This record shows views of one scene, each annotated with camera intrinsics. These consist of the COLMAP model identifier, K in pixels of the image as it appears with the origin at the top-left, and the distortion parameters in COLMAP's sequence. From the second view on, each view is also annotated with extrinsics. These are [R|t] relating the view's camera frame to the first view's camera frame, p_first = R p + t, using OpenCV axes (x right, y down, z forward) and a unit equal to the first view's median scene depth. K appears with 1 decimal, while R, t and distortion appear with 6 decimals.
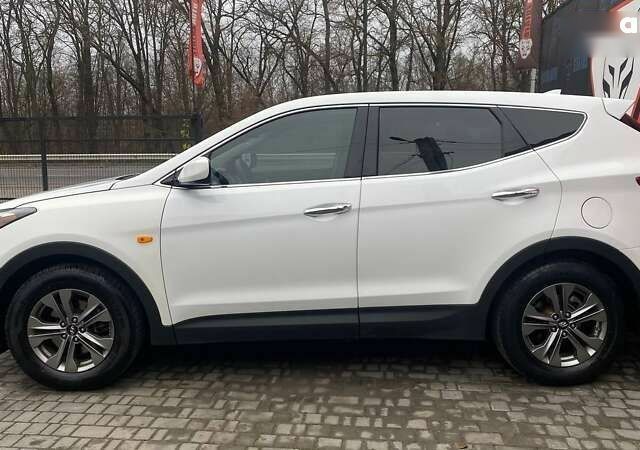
lens RADIAL K [[605.4, 0, 317.4], [0, 605.4, 239.8], [0, 0, 1]] dist [0.027494, -0.102073]
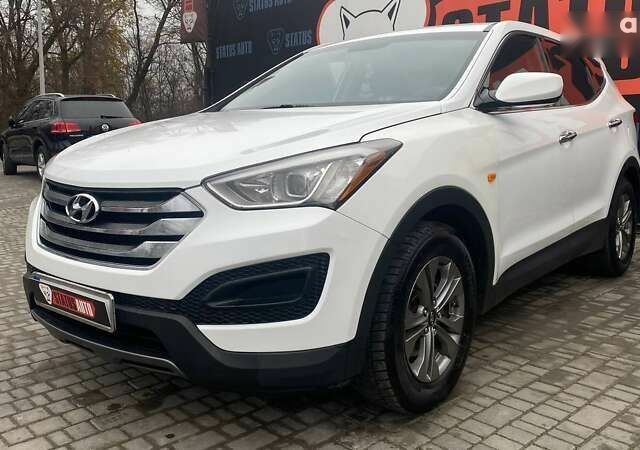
lens RADIAL K [[605.4, 0, 317.4], [0, 605.4, 239.8], [0, 0, 1]] dist [0.027494, -0.102073]
pose [[0.665065, -0.138704, 0.733791, -1.011164], [0.130834, 0.989044, 0.068373, -0.002934], [-0.735235, 0.050532, 0.675926, 0.647250]]
